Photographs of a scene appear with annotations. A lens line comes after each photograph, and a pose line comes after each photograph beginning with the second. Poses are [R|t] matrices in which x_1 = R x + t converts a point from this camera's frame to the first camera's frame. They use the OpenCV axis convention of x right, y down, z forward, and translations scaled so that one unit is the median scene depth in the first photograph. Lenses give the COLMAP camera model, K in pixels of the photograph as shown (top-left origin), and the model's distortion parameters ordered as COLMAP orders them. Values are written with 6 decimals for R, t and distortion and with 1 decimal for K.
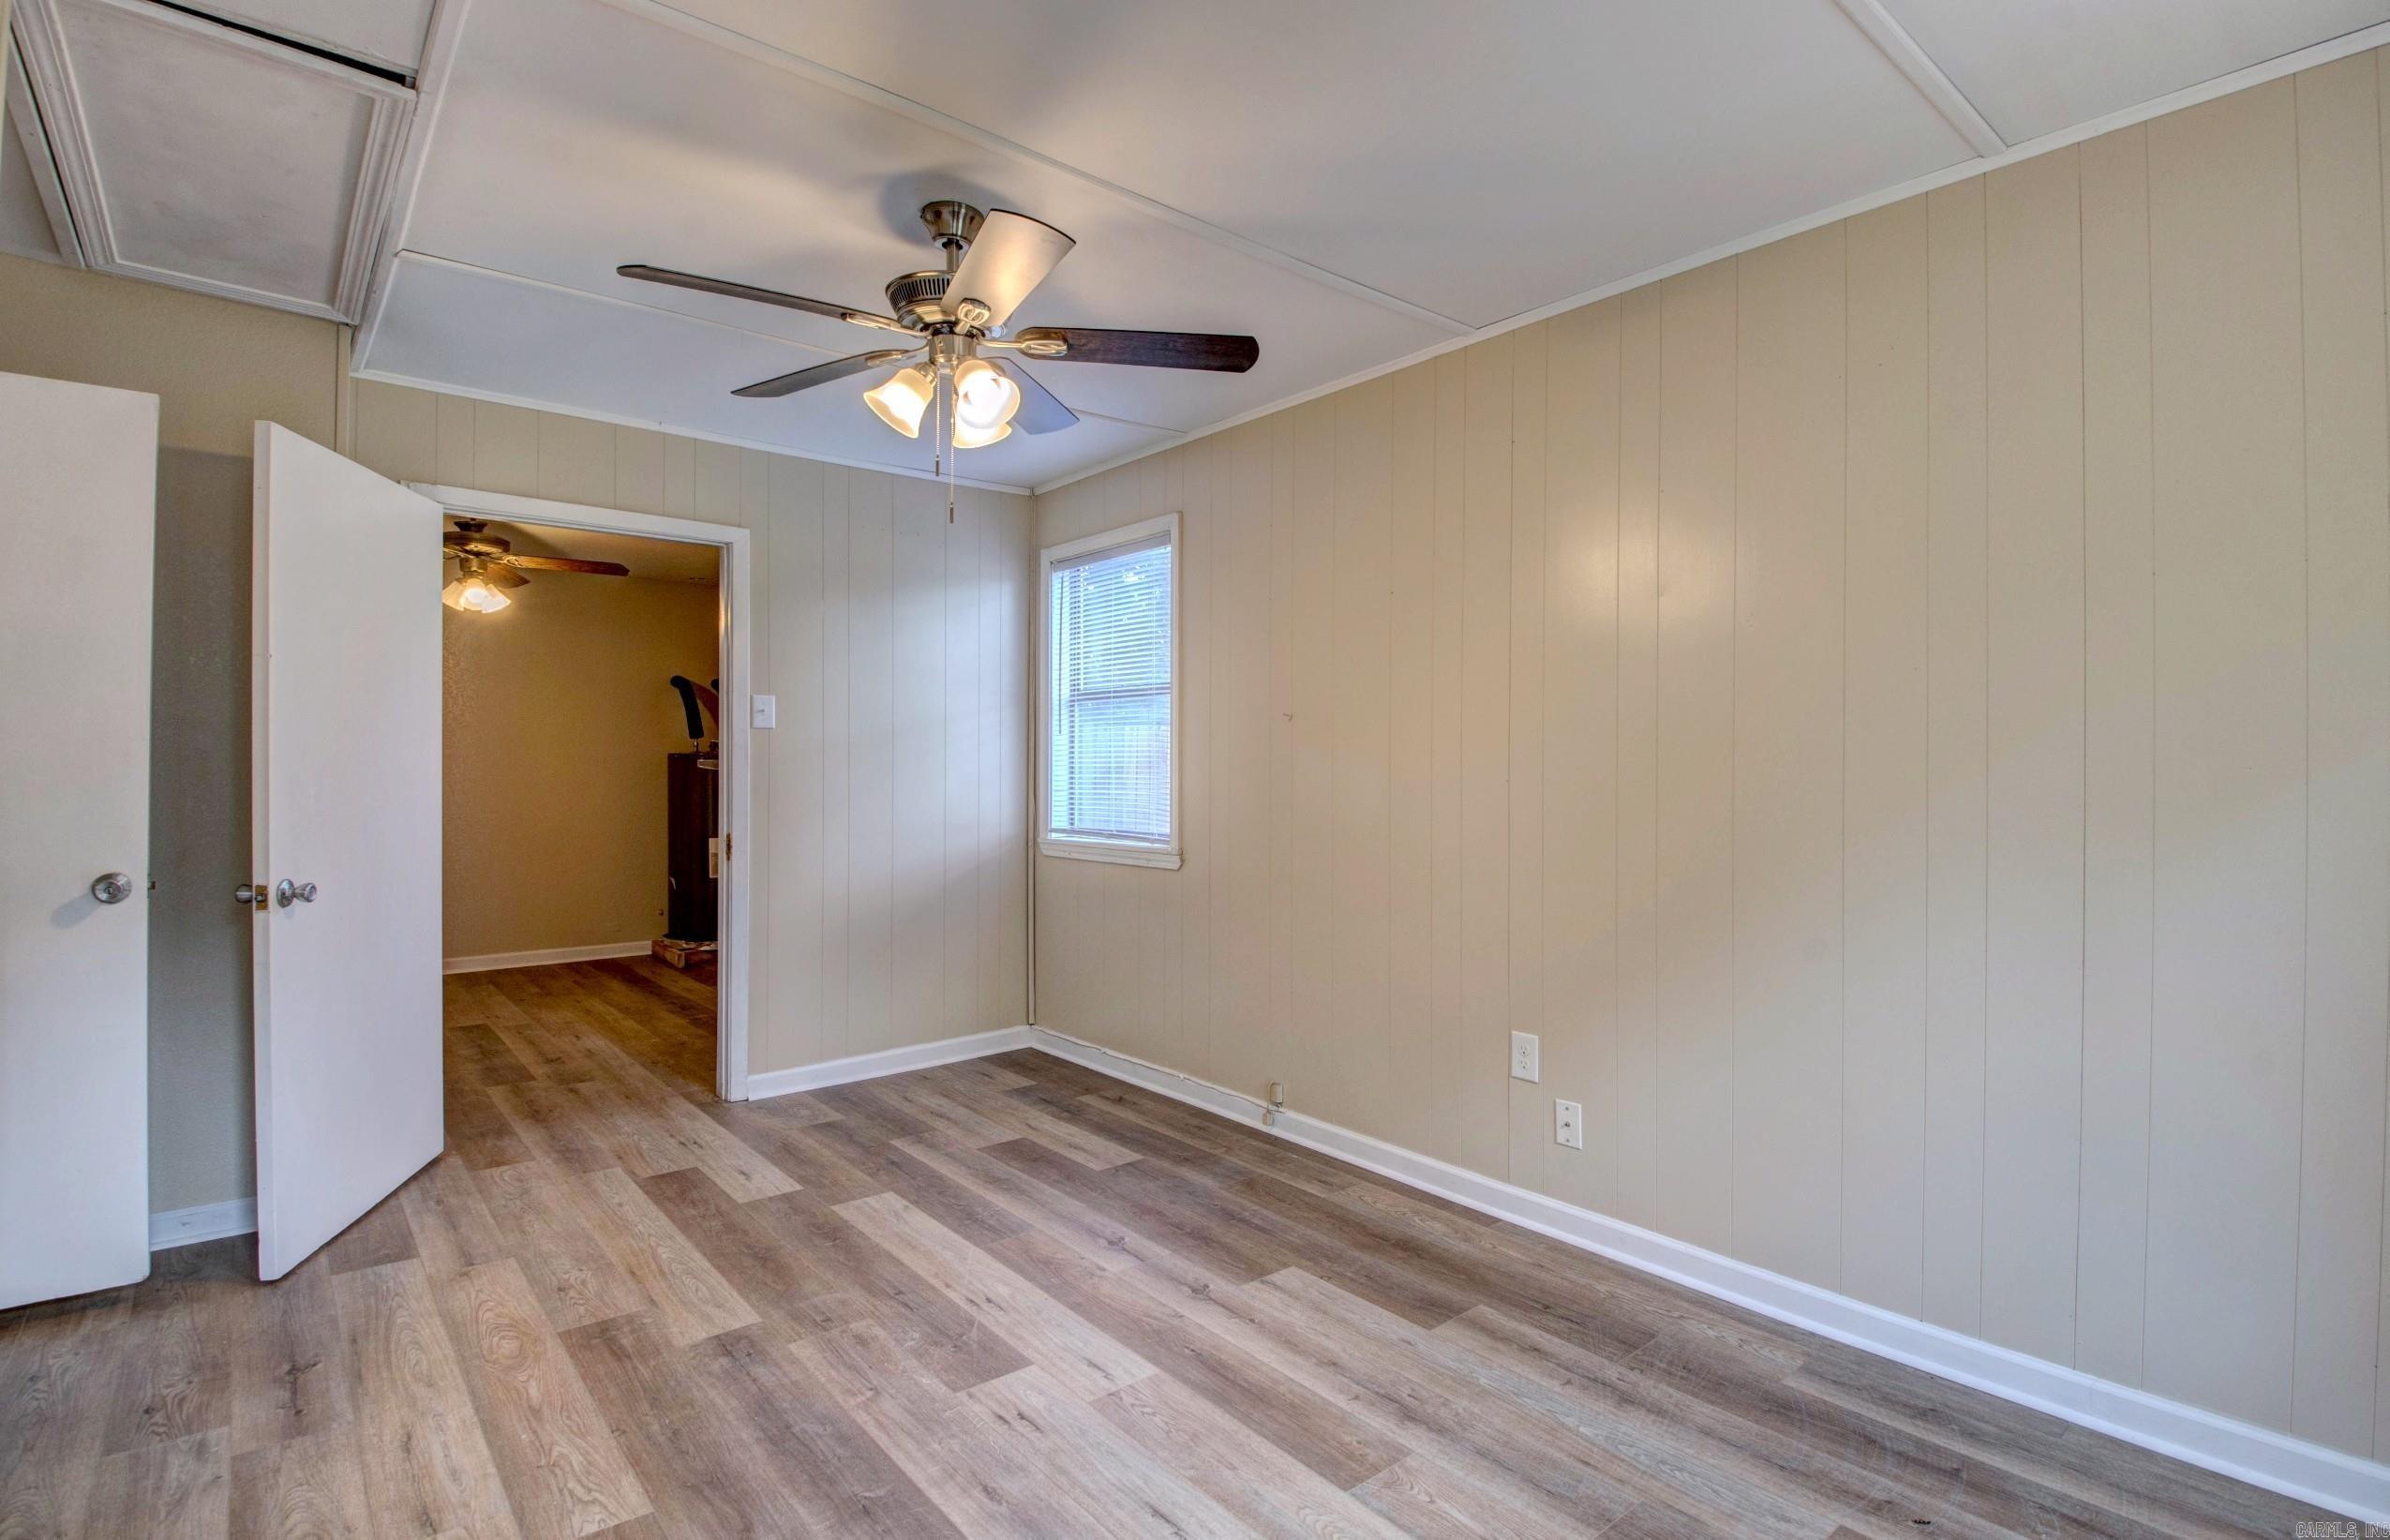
lens RADIAL K [[1121.4, 0, 1192.9], [0, 1121.4, 771.1], [0, 0, 1]] dist [0.014418, -0.021297]
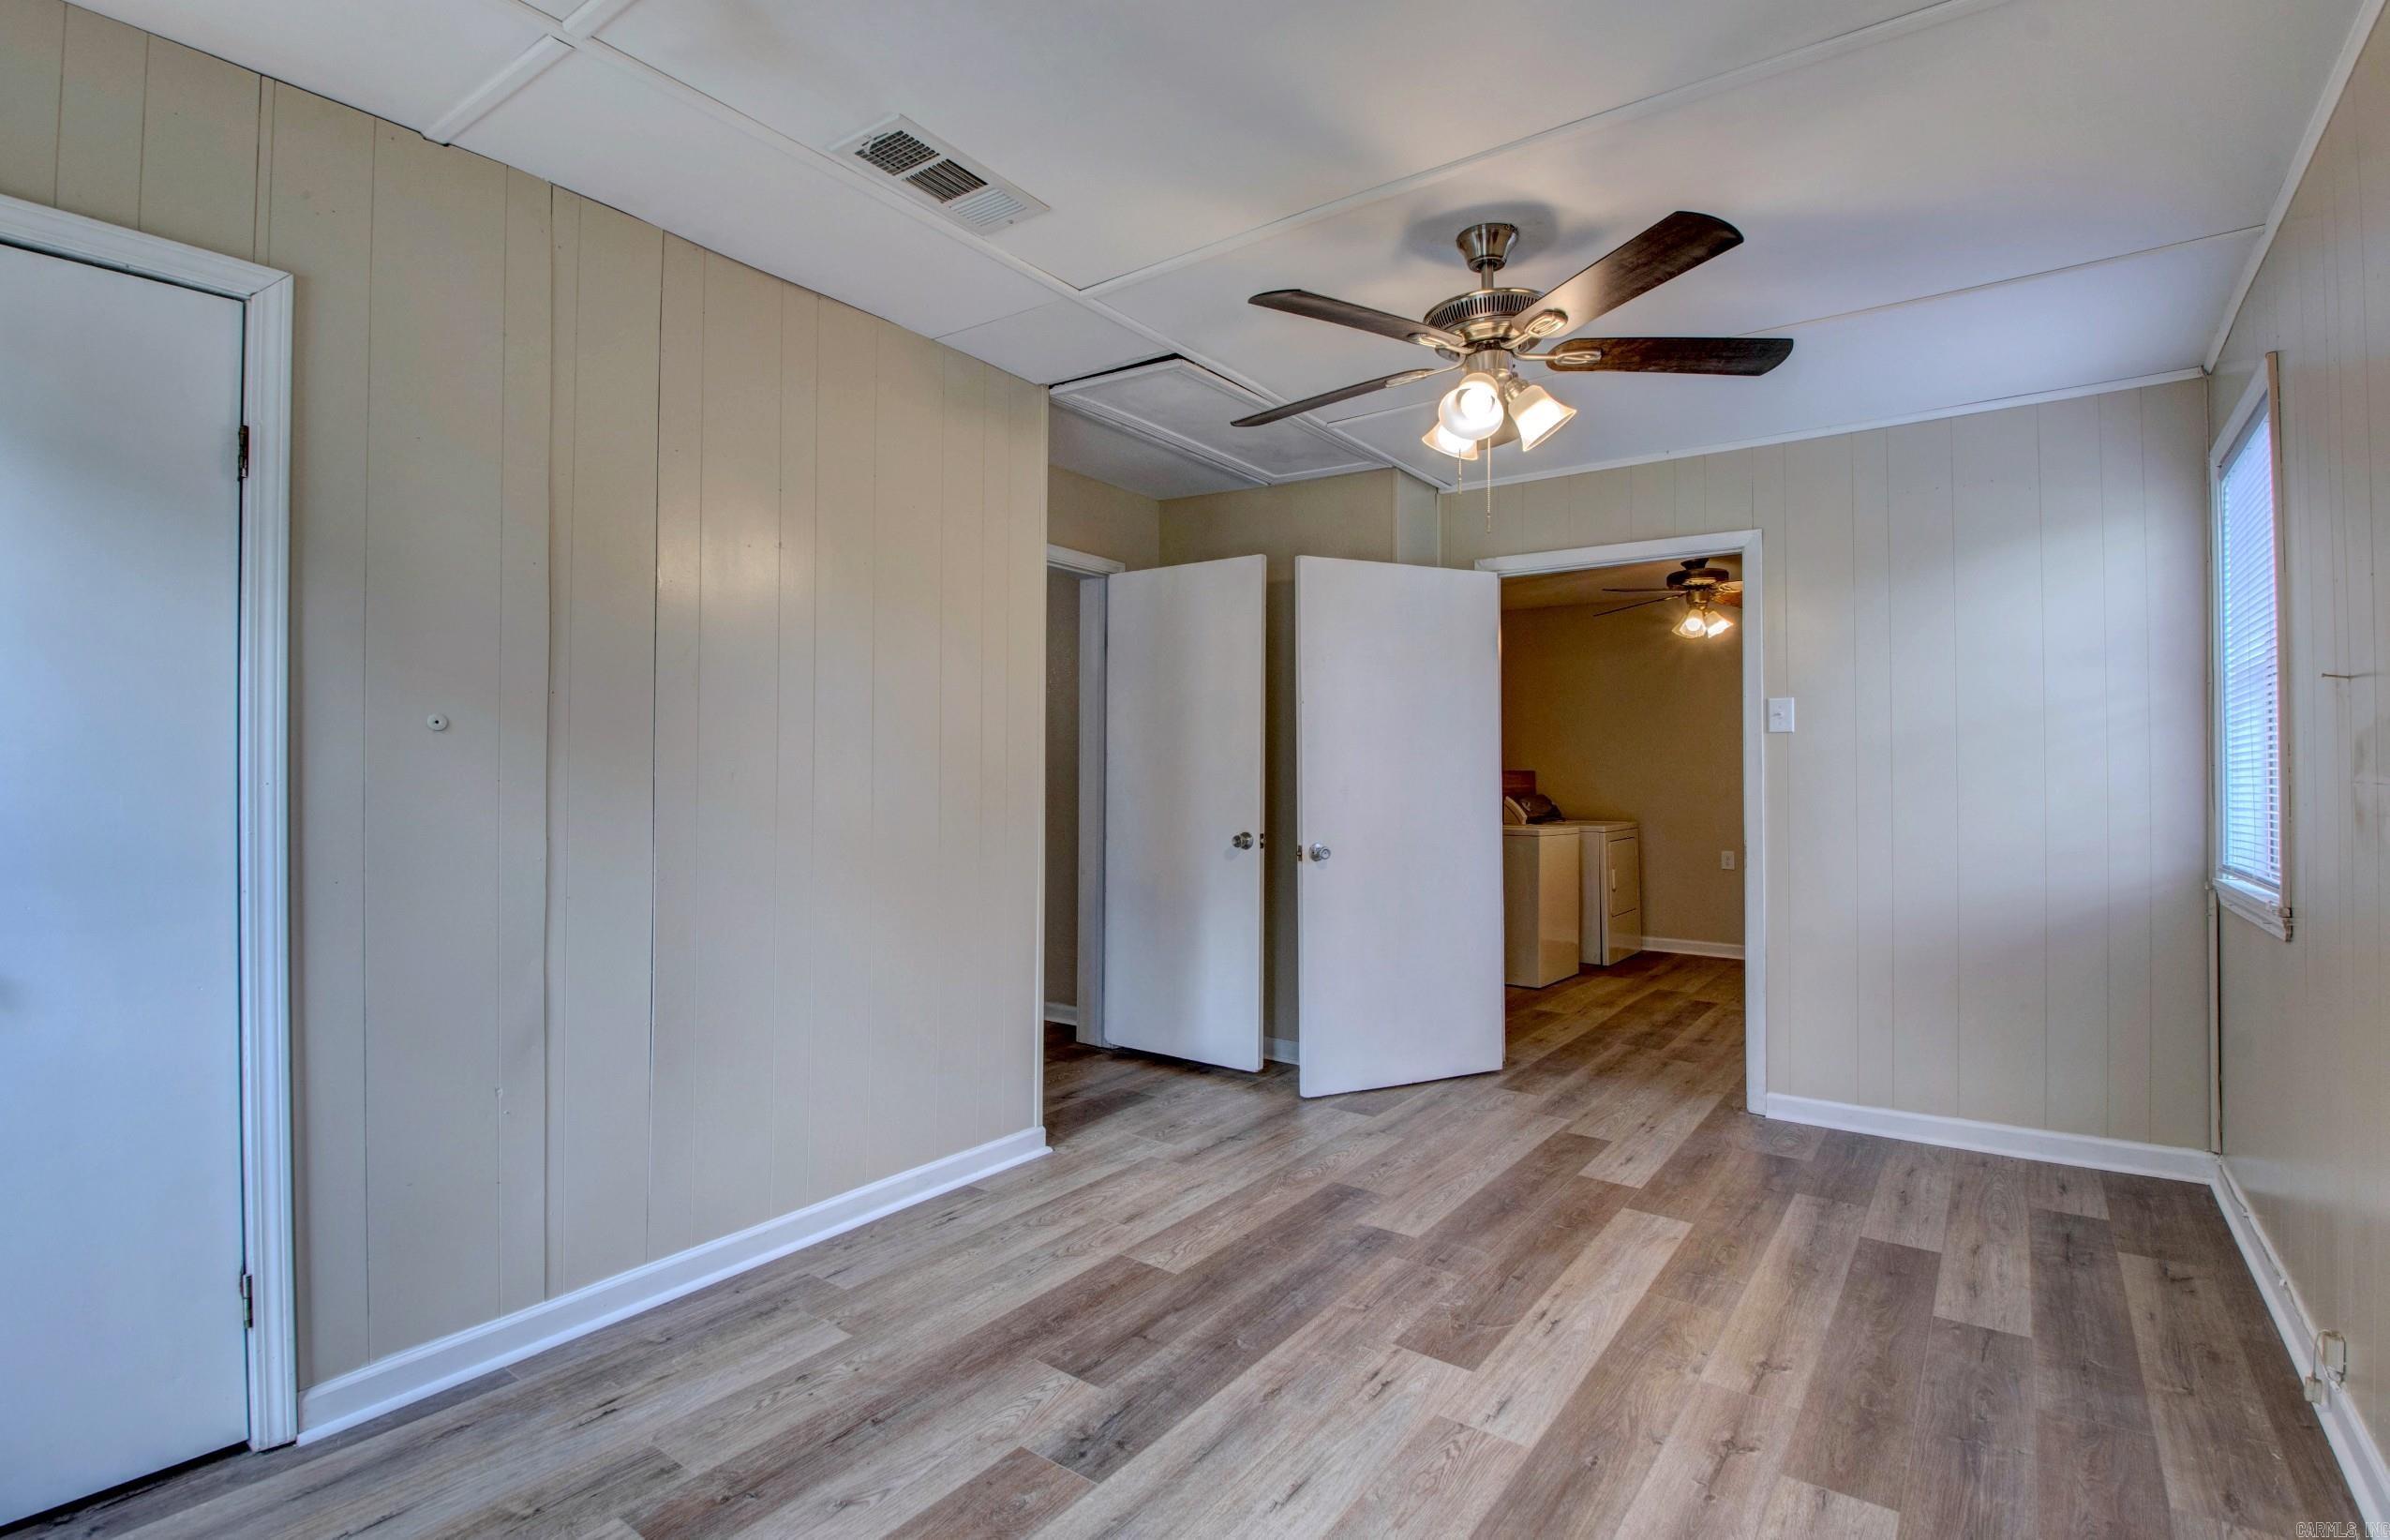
lens RADIAL K [[1121.4, 0, 1212.6], [0, 1121.4, 770.1], [0, 0, 1]] dist [0.014418, -0.021297]
pose [[0.260705, -0.005003, -0.965406, 0.566870], [-0.005950, 0.999959, -0.006788, 0.004590], [0.965400, 0.007514, 0.260665, 0.386980]]
